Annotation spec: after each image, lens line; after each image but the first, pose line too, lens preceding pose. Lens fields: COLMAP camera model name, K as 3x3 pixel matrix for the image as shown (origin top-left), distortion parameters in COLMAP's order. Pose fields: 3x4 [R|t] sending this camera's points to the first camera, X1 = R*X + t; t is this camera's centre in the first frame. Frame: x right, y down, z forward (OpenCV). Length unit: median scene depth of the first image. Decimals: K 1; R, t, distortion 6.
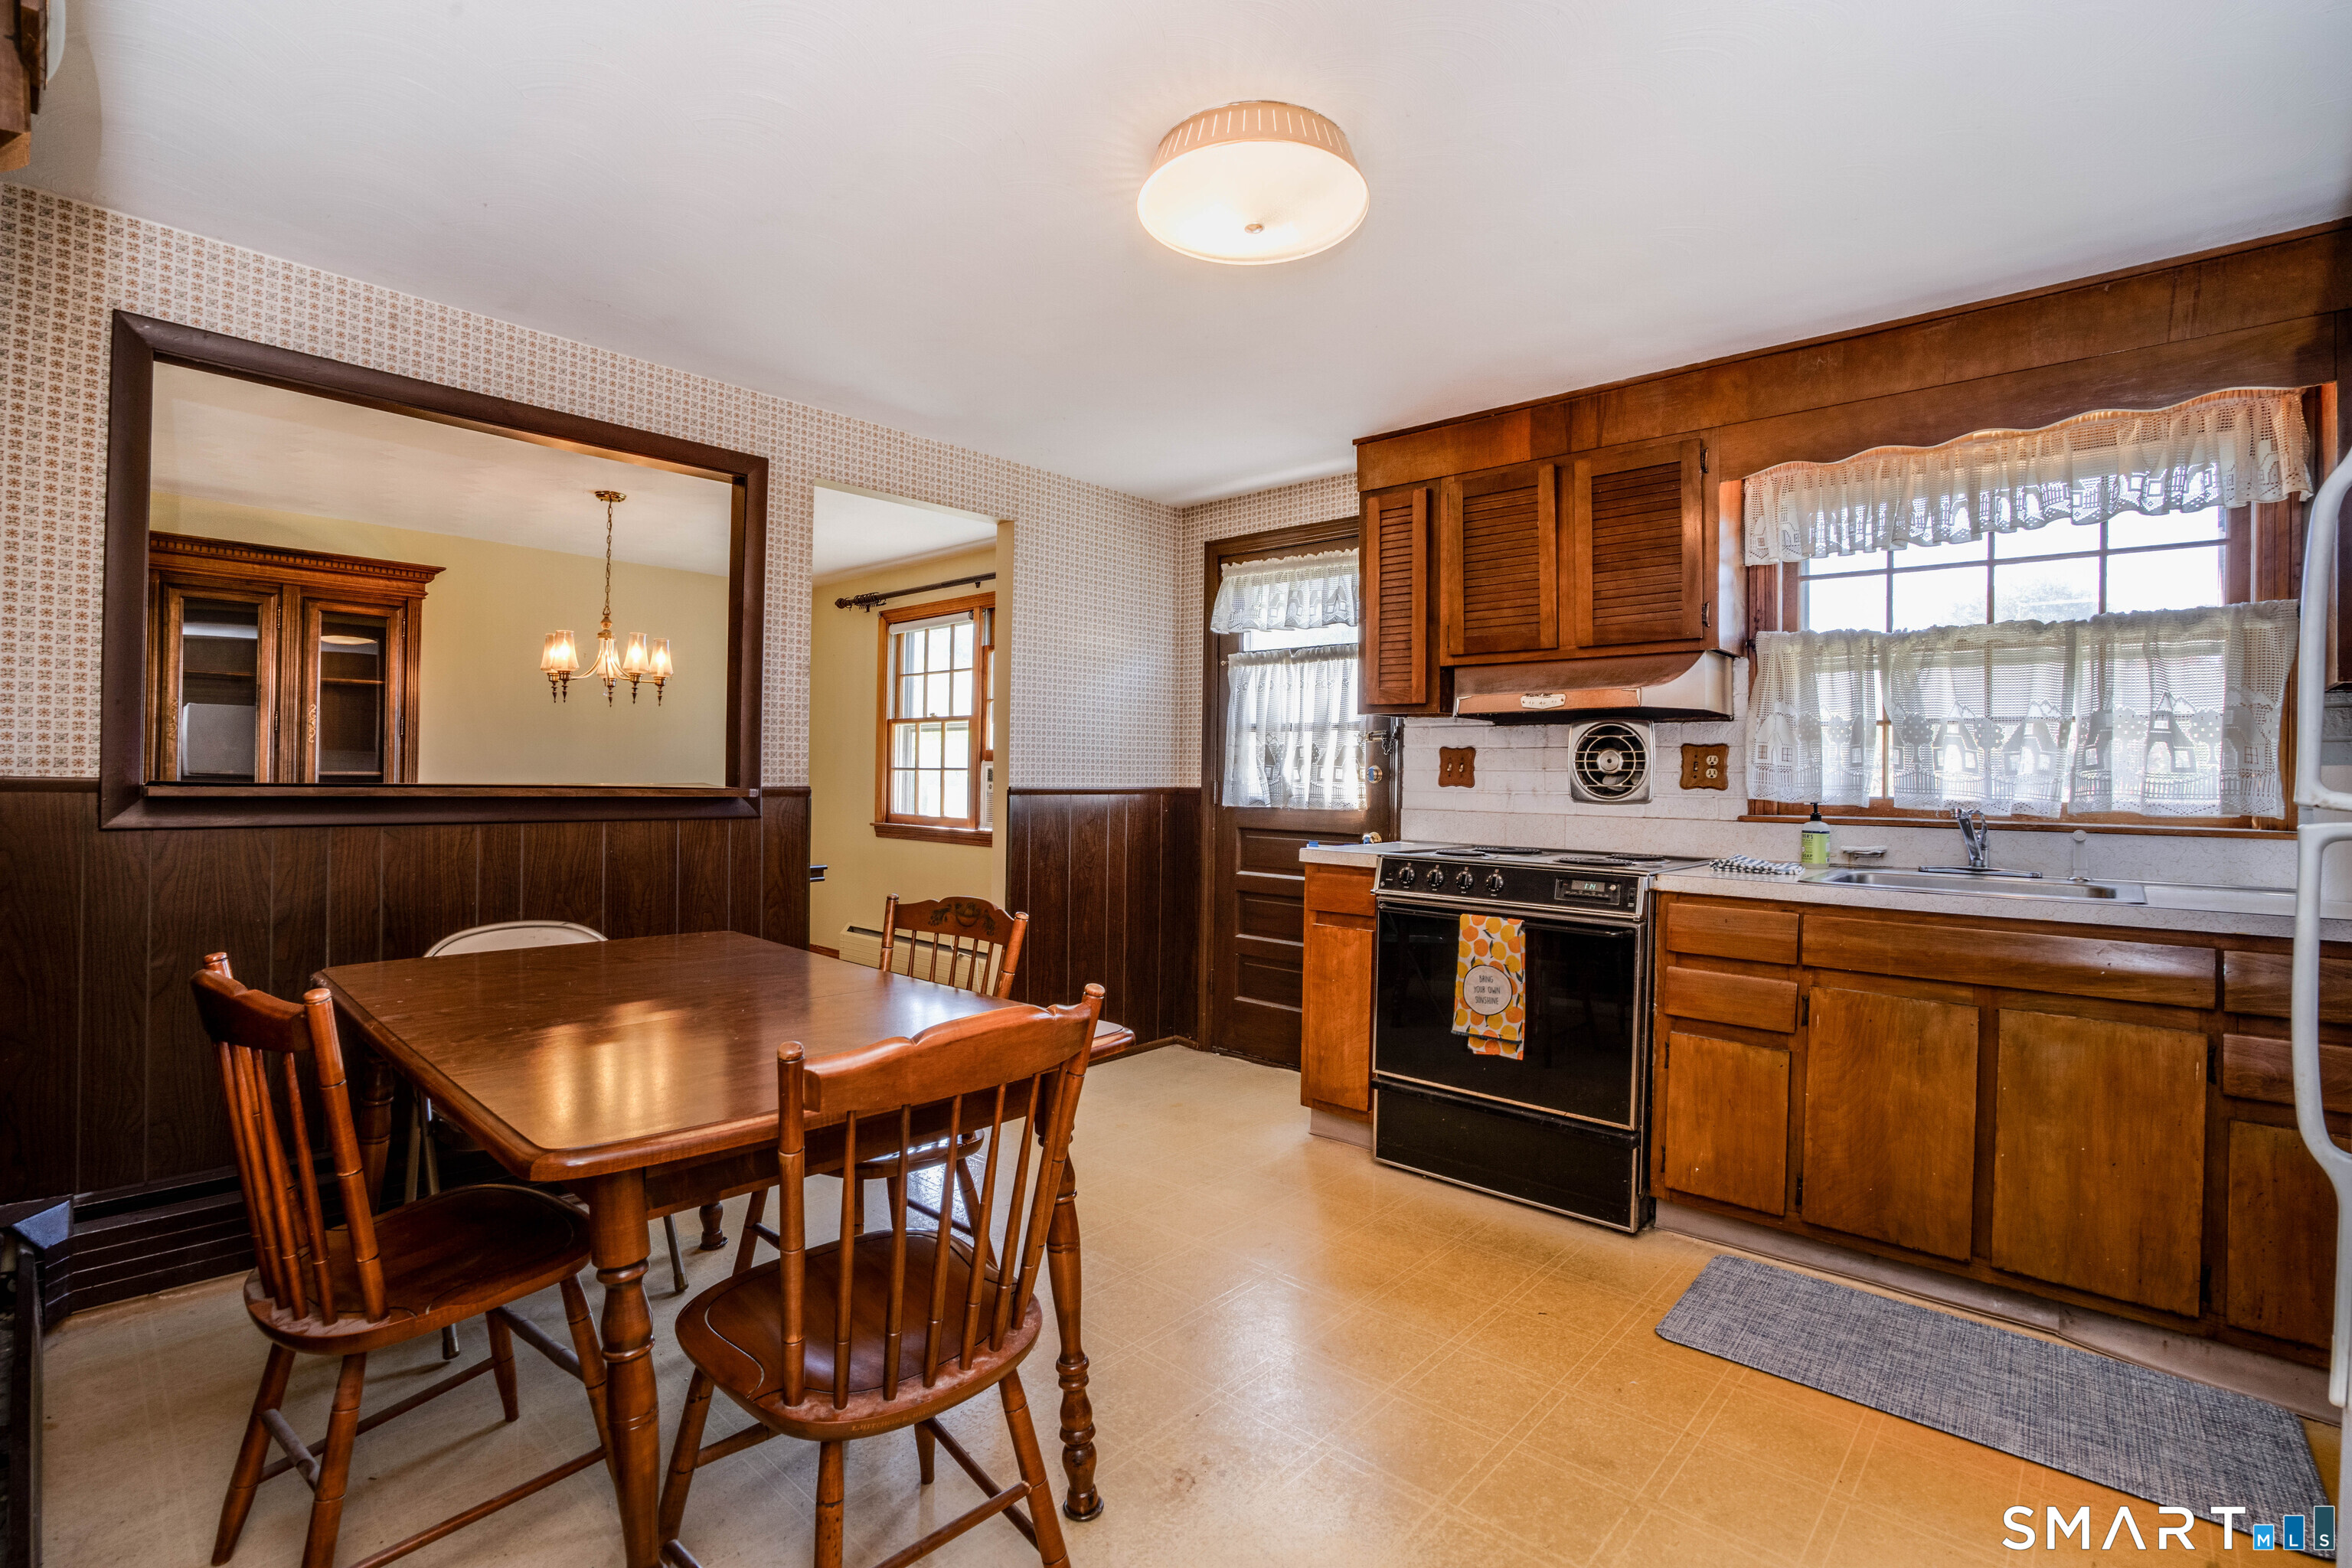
lens RADIAL K [[1111.5, 0, 1147.5], [0, 1111.5, 754.9], [0, 0, 1]] dist [-0.029484, 0.004810]
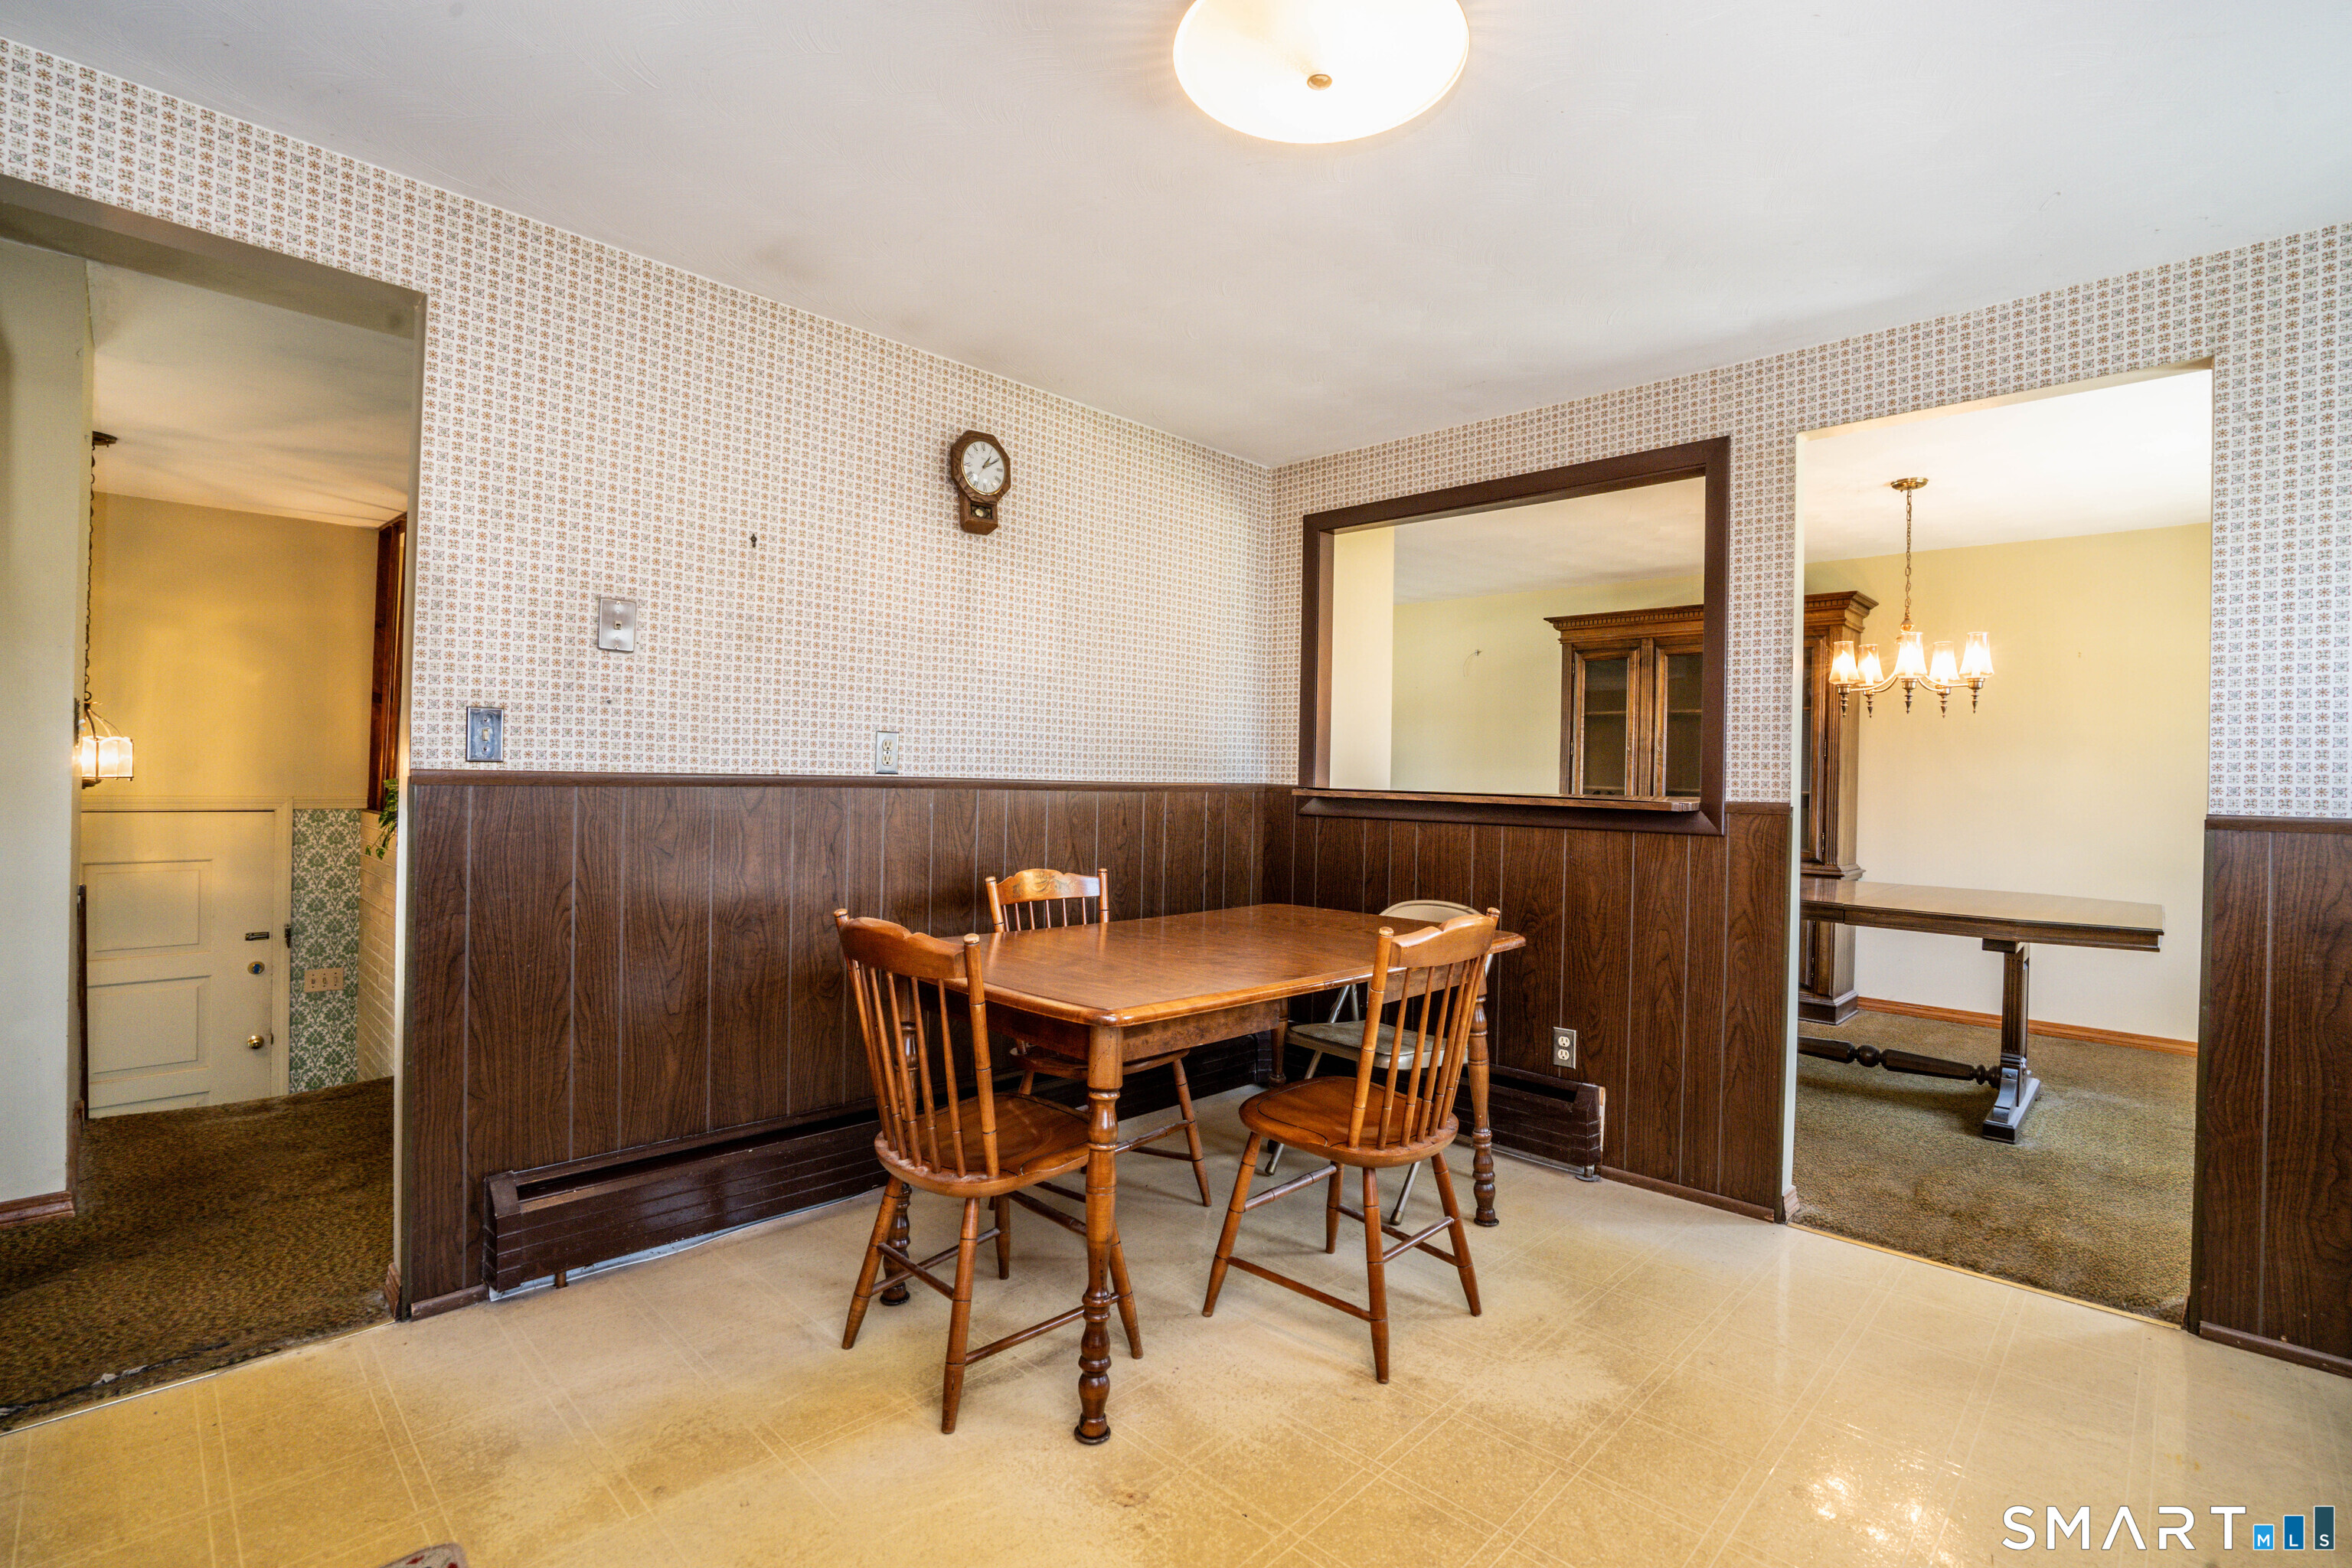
lens RADIAL K [[1104.4, 0, 1202.6], [0, 1104.4, 777.3], [0, 0, 1]] dist [-0.034896, 0.003278]
pose [[-0.026621, -0.009104, -0.999604, 0.562480], [-0.004463, 0.999950, -0.008989, 0.018924], [0.999636, 0.004222, -0.026660, 0.610707]]
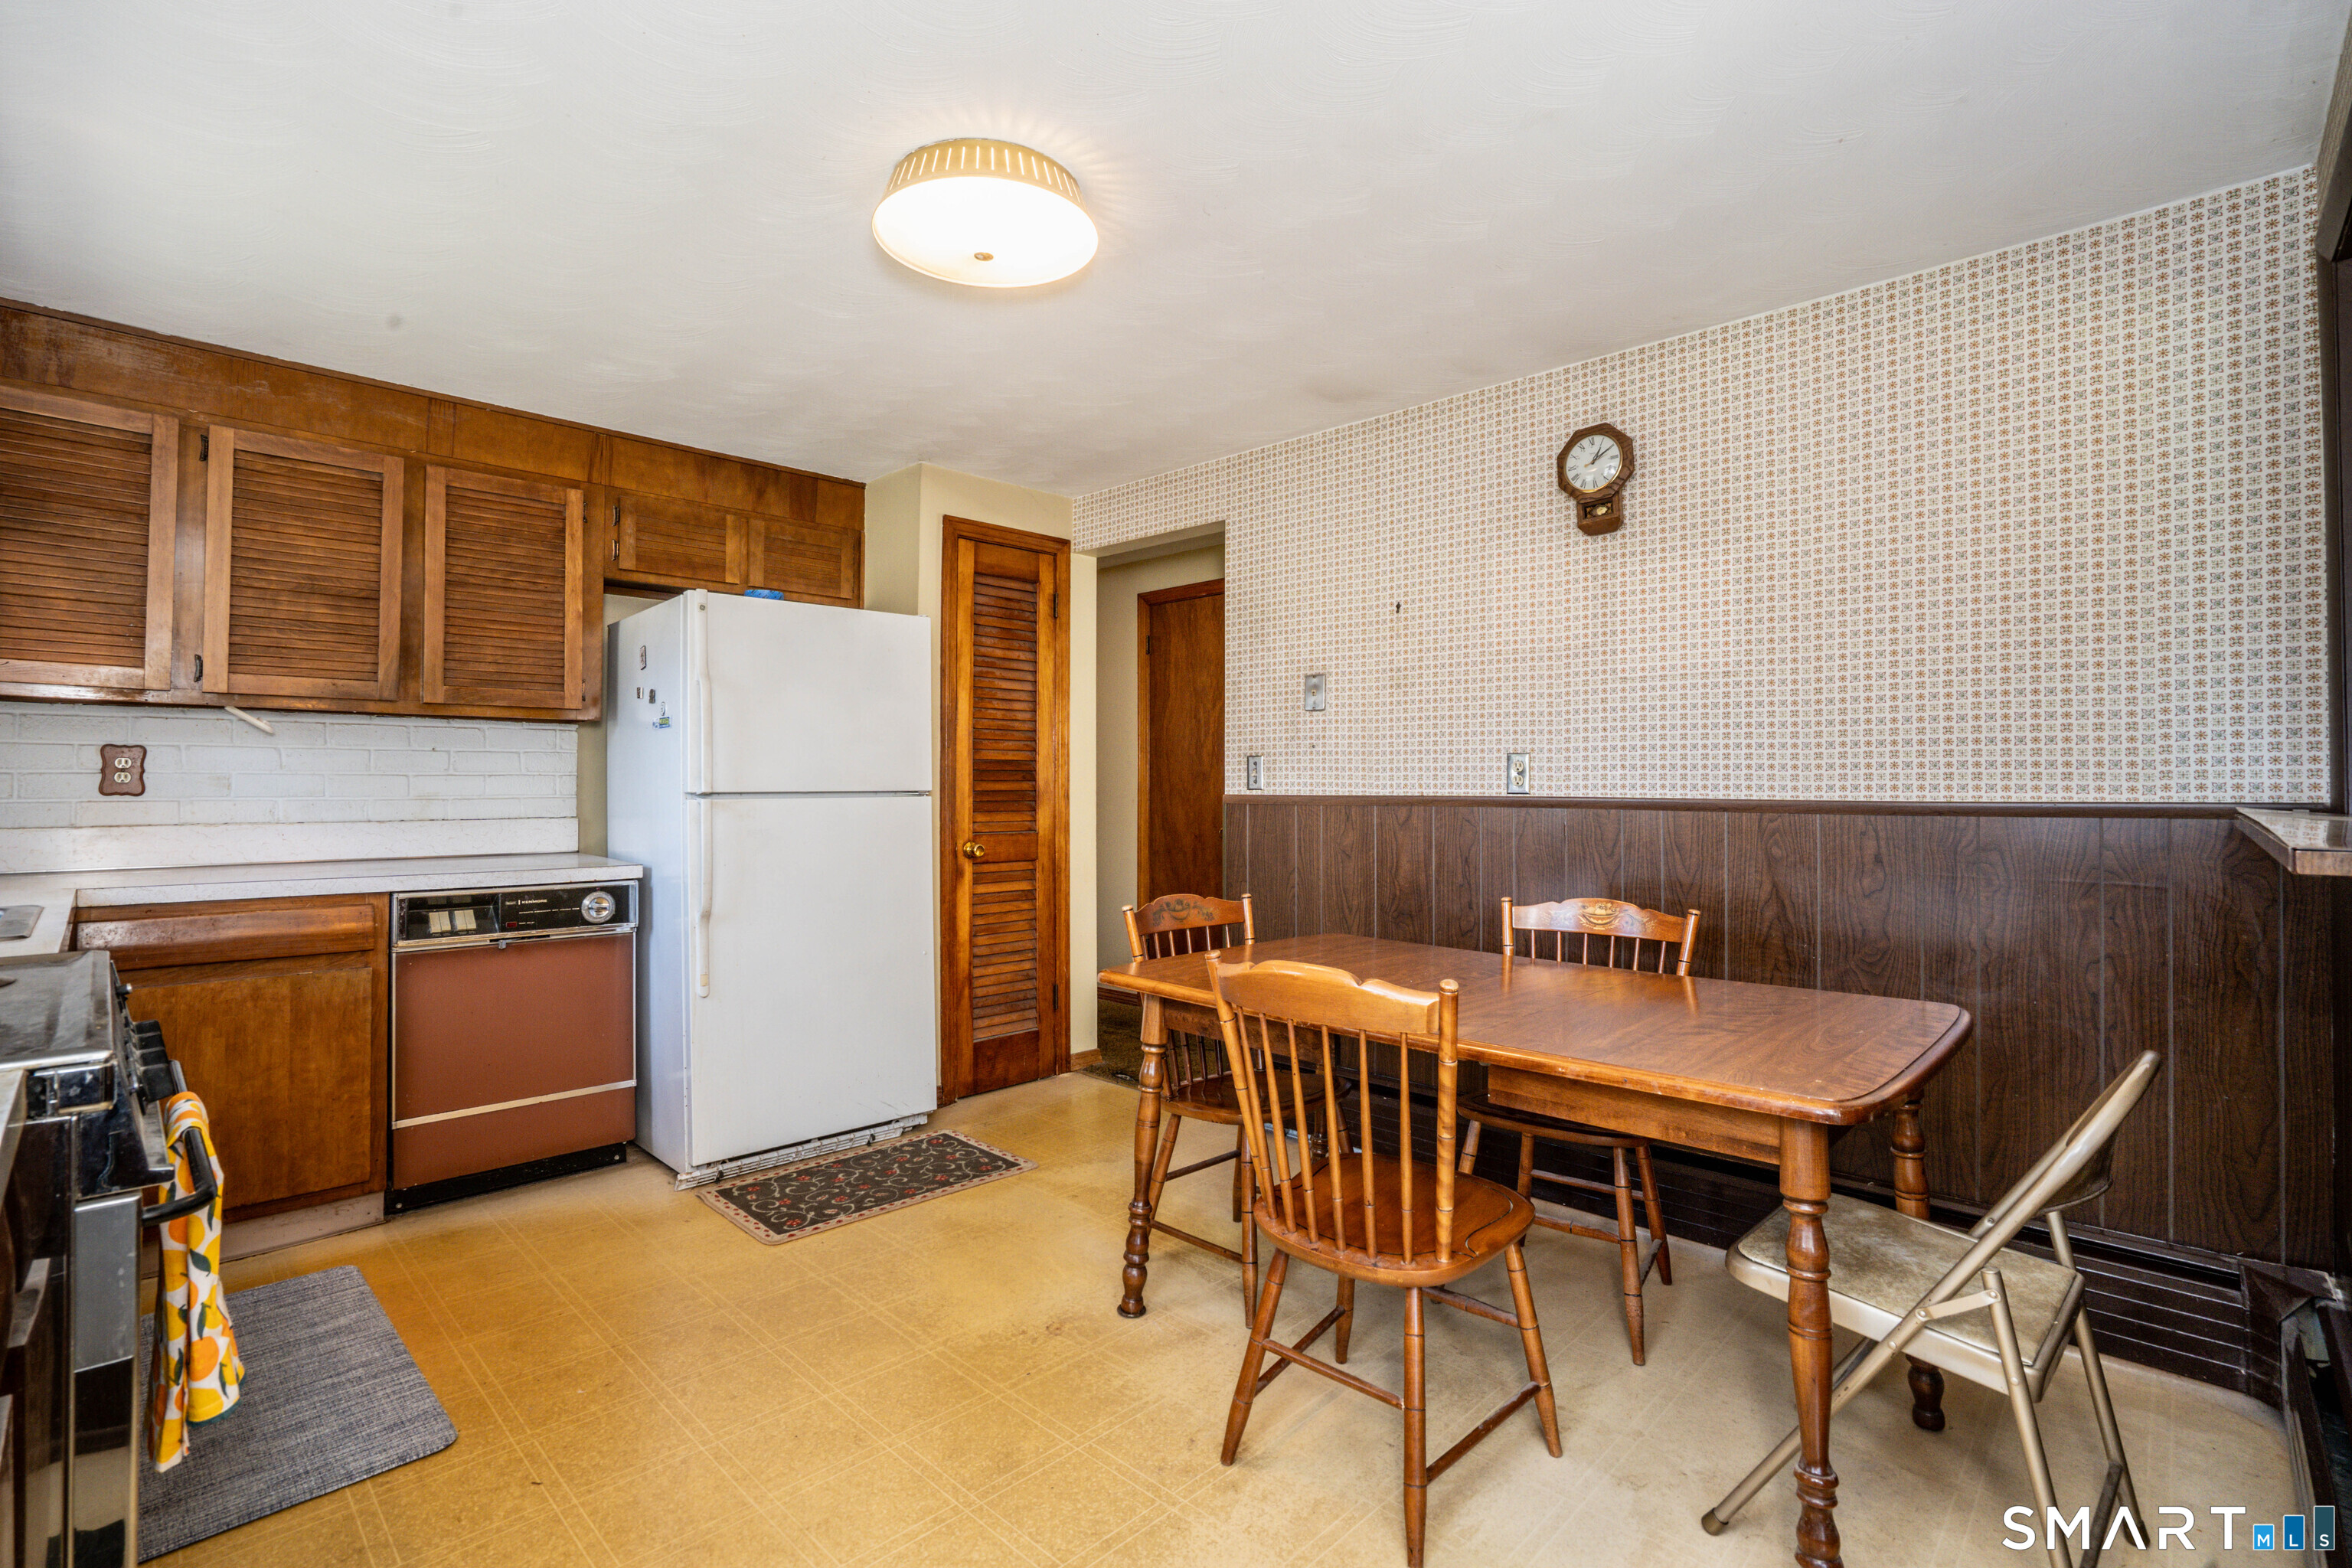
lens RADIAL K [[1104.4, 0, 1128.8], [0, 1104.4, 775.2], [0, 0, 1]] dist [-0.034896, 0.003278]
pose [[-0.999143, -0.012112, 0.039589, -0.036876], [-0.013420, 0.999367, -0.032949, 0.028370], [-0.039165, -0.033452, -0.998673, 1.272444]]
